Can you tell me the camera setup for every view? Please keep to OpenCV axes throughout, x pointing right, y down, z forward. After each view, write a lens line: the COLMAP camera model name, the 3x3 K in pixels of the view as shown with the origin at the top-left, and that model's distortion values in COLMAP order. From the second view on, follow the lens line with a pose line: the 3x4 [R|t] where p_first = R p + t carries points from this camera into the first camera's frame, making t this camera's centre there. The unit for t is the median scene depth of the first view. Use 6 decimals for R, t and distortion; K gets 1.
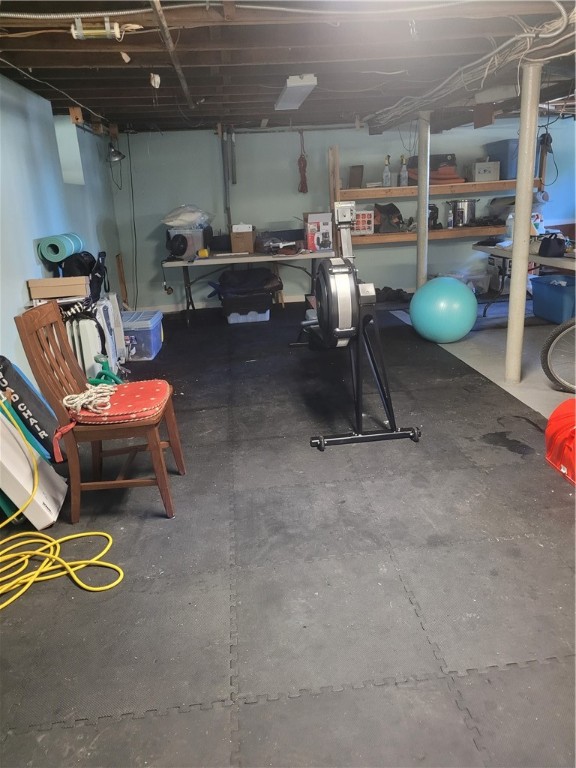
lens RADIAL K [[584.8, 0, 304.3], [0, 584.8, 371.7], [0, 0, 1]] dist [0.026117, 0.001559]
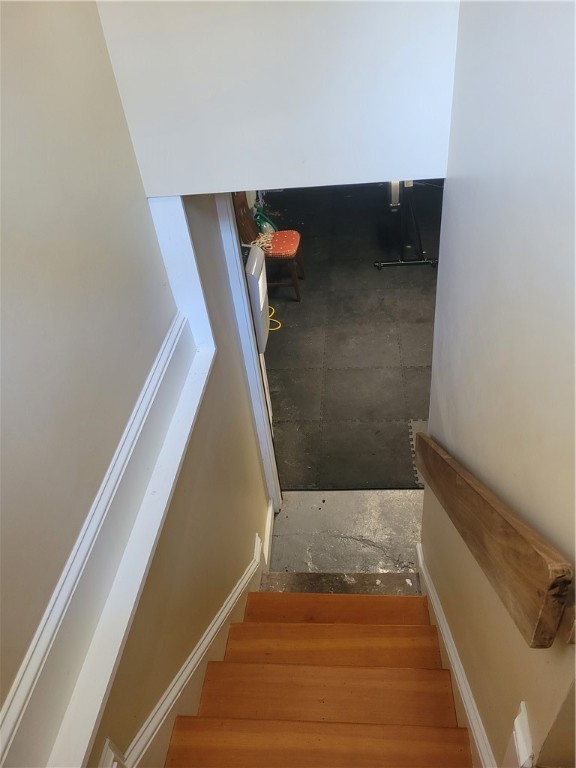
lens RADIAL K [[584.8, 0, 289.1], [0, 584.8, 384.2], [0, 0, 1]] dist [0.026117, 0.001559]
pose [[0.977074, 0.091419, -0.192271, 0.173767], [-0.009650, 0.921202, 0.388965, -0.307405], [0.212680, -0.378192, 0.900965, -1.056656]]
